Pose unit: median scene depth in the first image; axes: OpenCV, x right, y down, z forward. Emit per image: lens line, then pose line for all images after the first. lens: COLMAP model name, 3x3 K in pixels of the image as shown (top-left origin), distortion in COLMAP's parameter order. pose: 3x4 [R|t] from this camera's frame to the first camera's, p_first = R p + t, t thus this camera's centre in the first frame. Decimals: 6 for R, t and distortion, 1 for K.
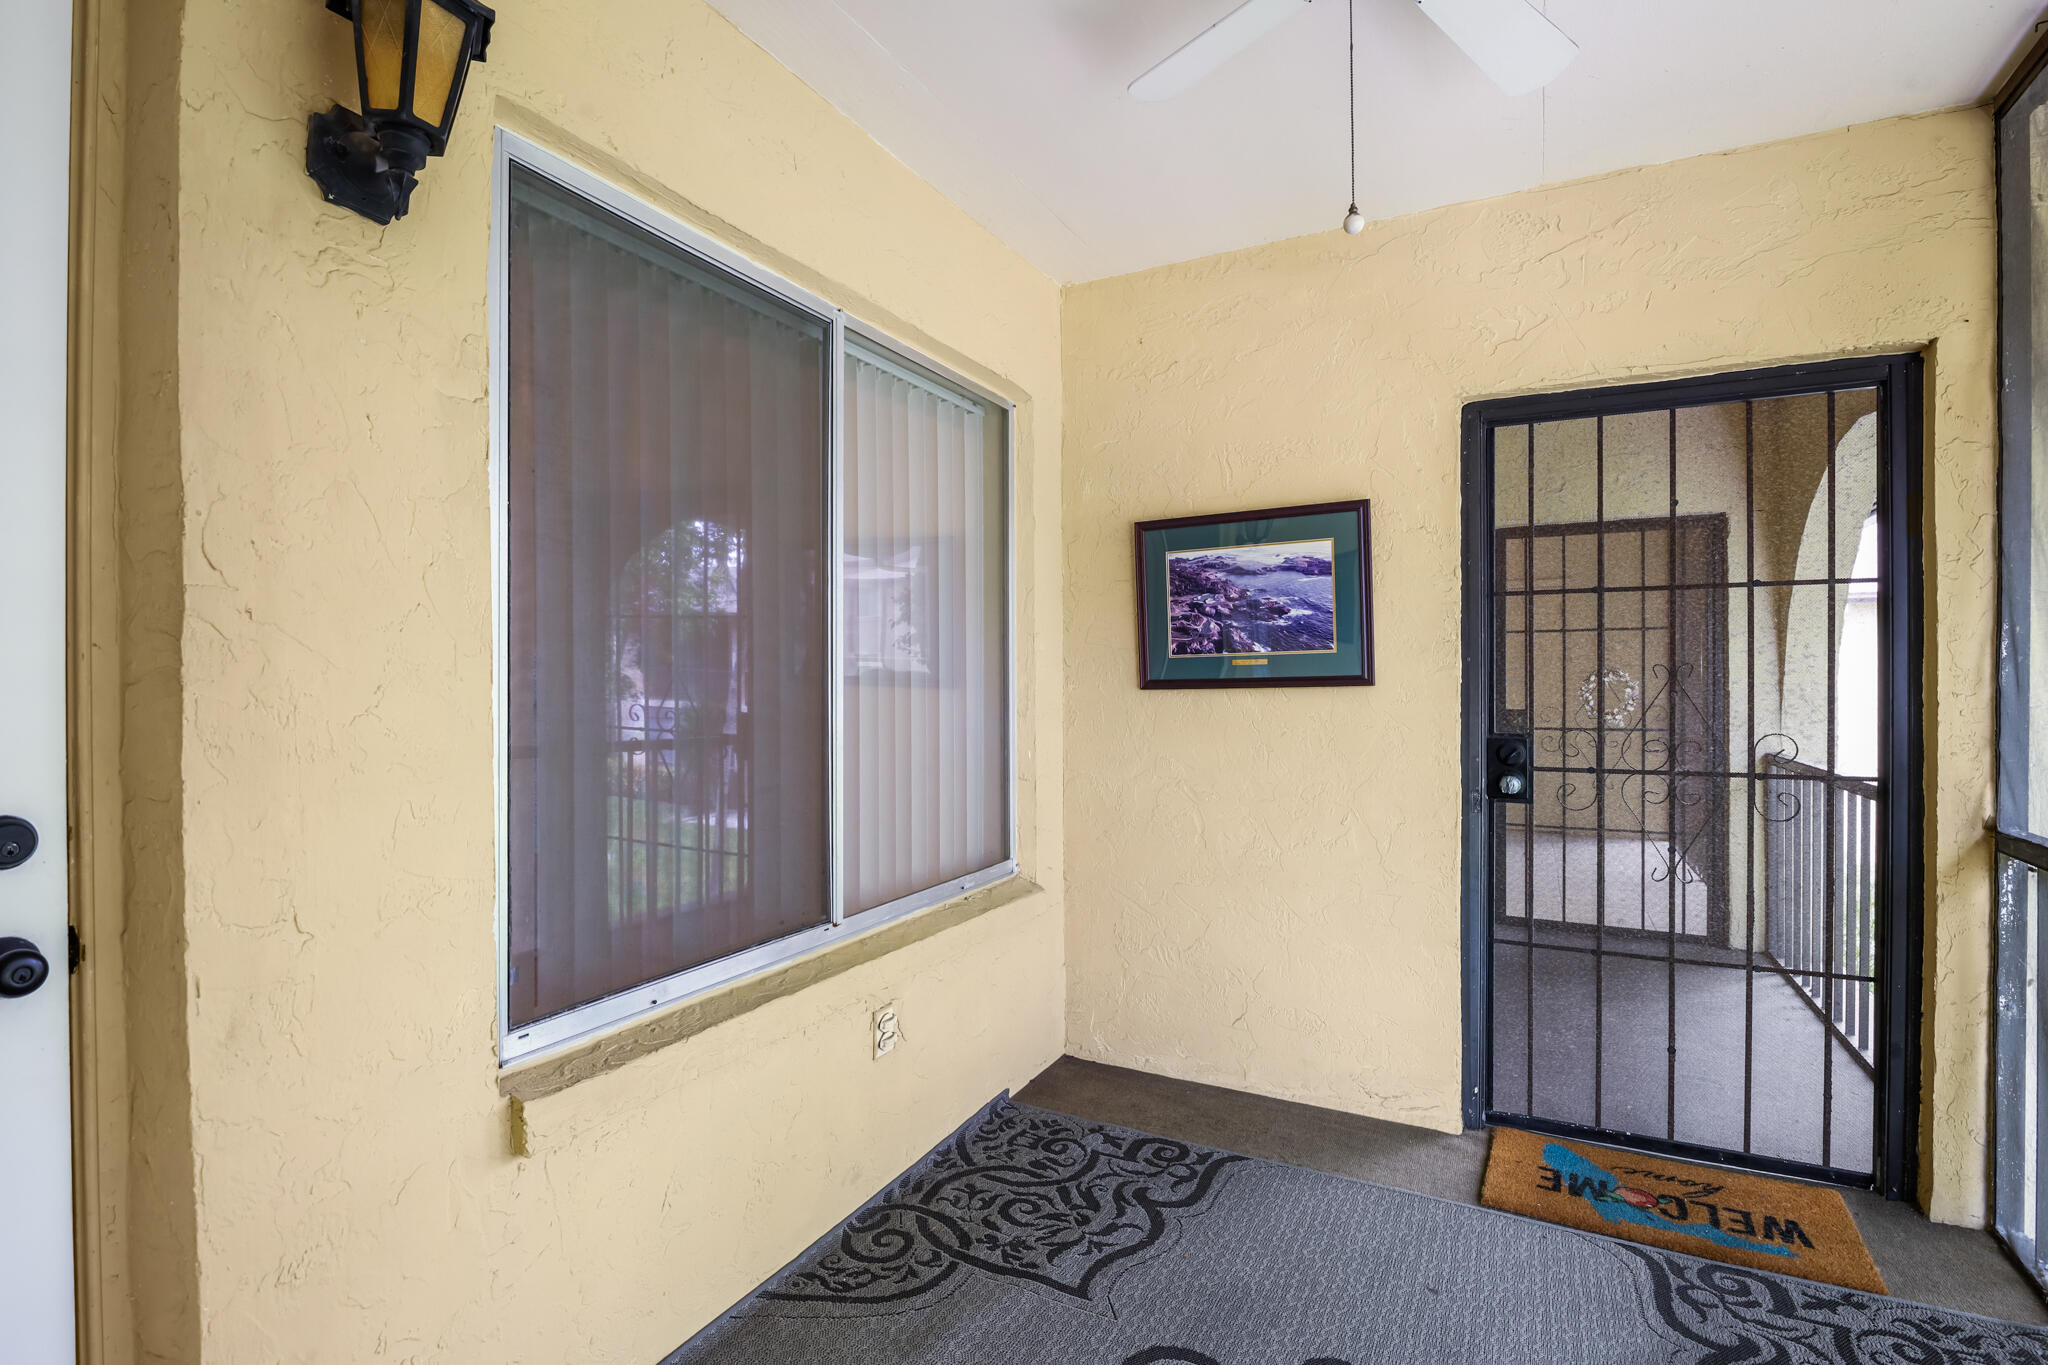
lens RADIAL K [[986.9, 0, 981.5], [0, 986.9, 691.0], [0, 0, 1]] dist [-0.022436, -0.000814]
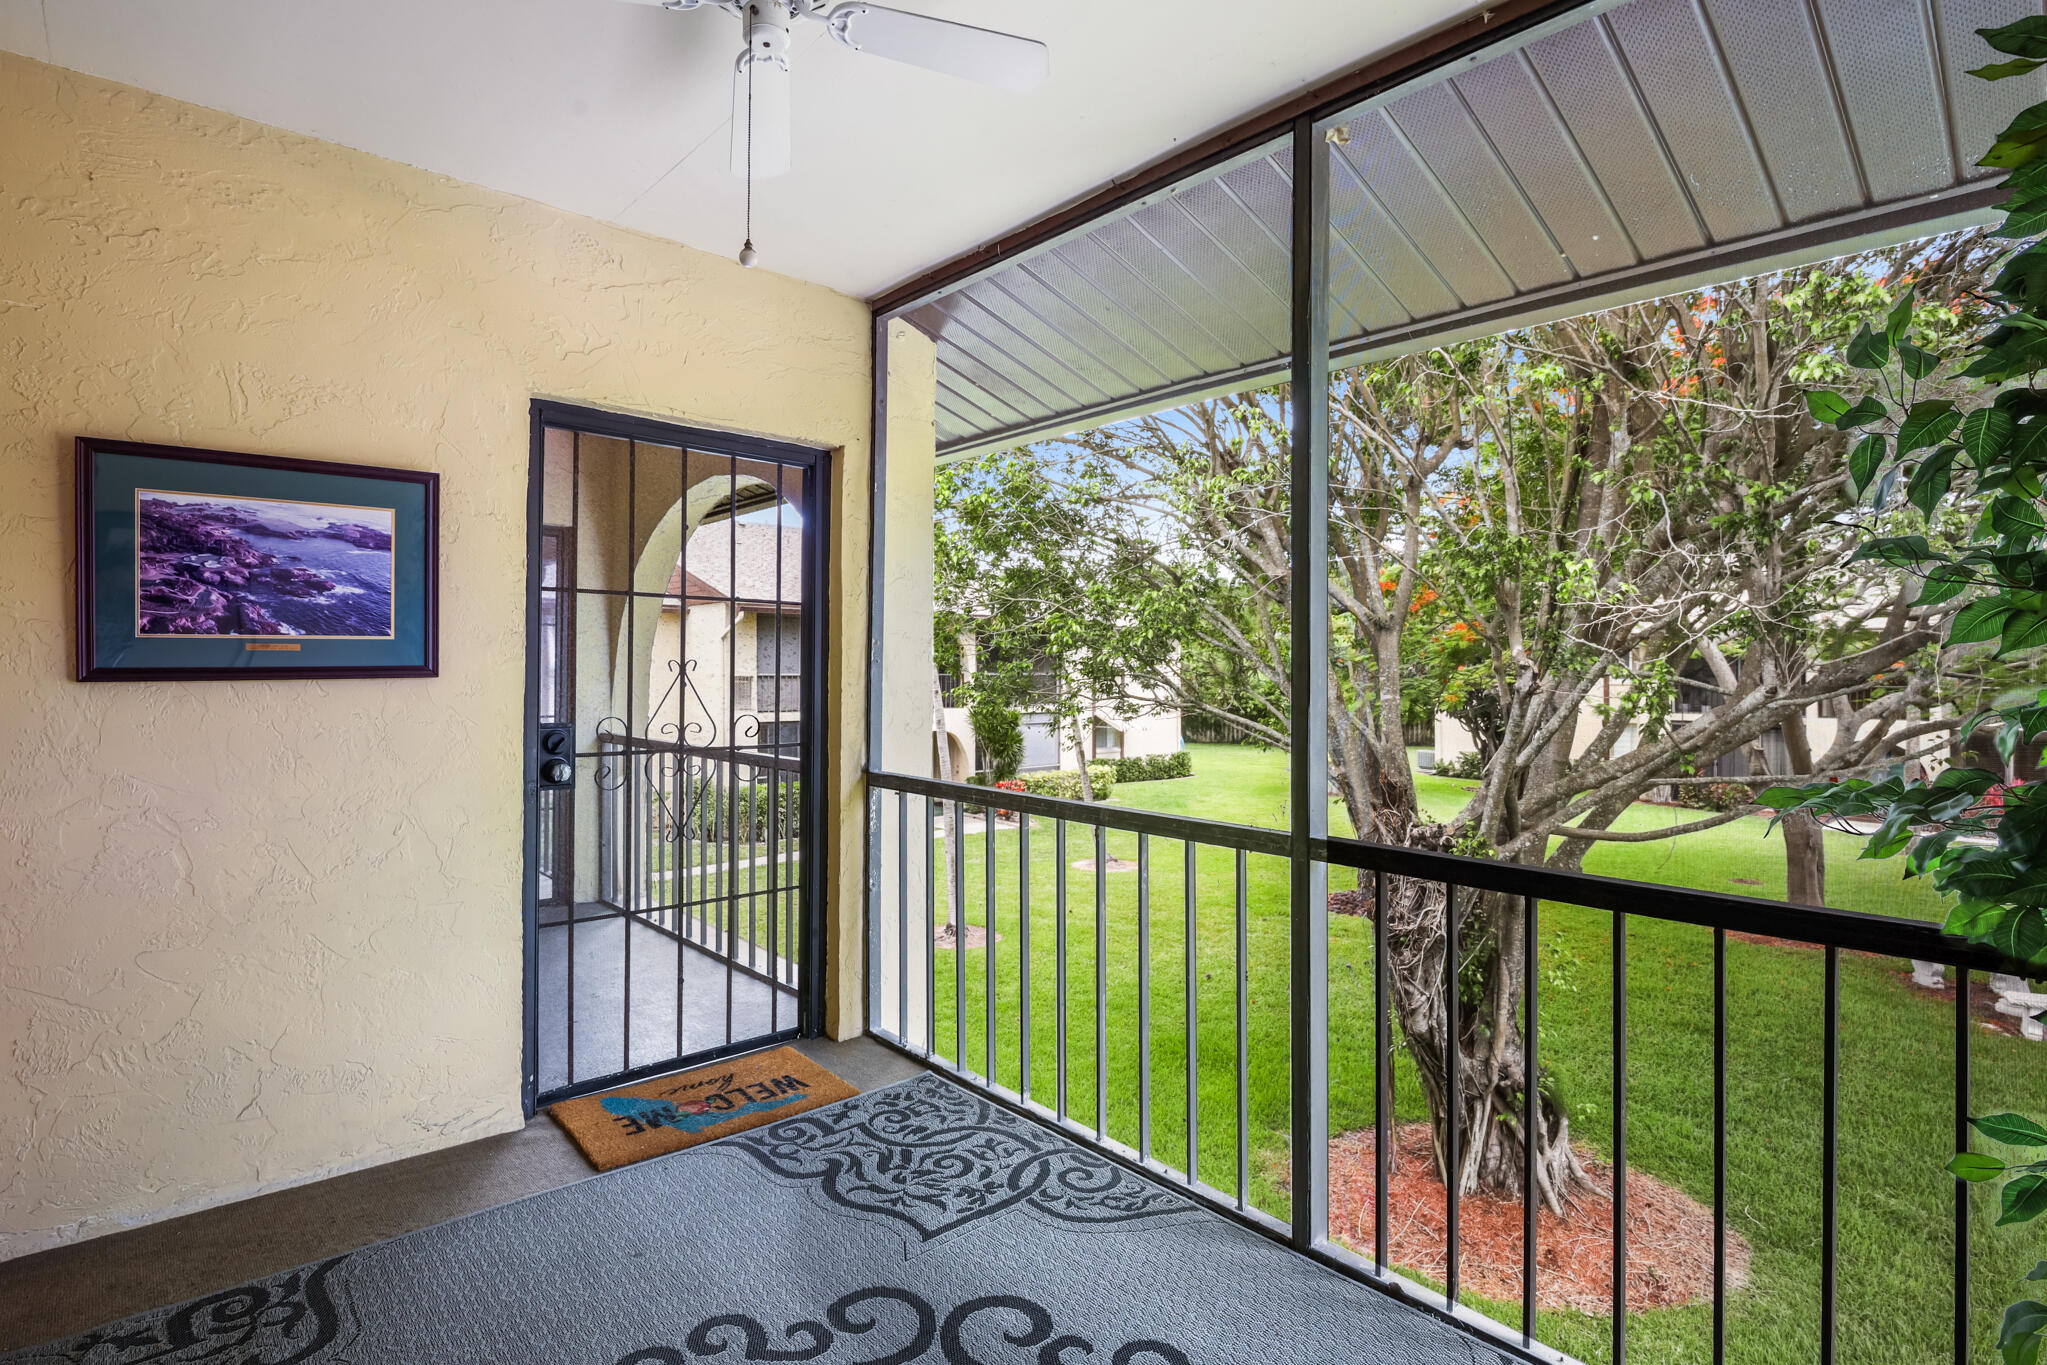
lens RADIAL K [[1013.3, 0, 1004.3], [0, 1013.3, 663.4], [0, 0, 1]] dist [-0.024924, -0.000328]
pose [[0.330943, 0.014346, 0.943542, -0.311228], [0.001374, 0.999876, -0.015685, -0.002892], [-0.943650, 0.006488, 0.330882, 0.190955]]
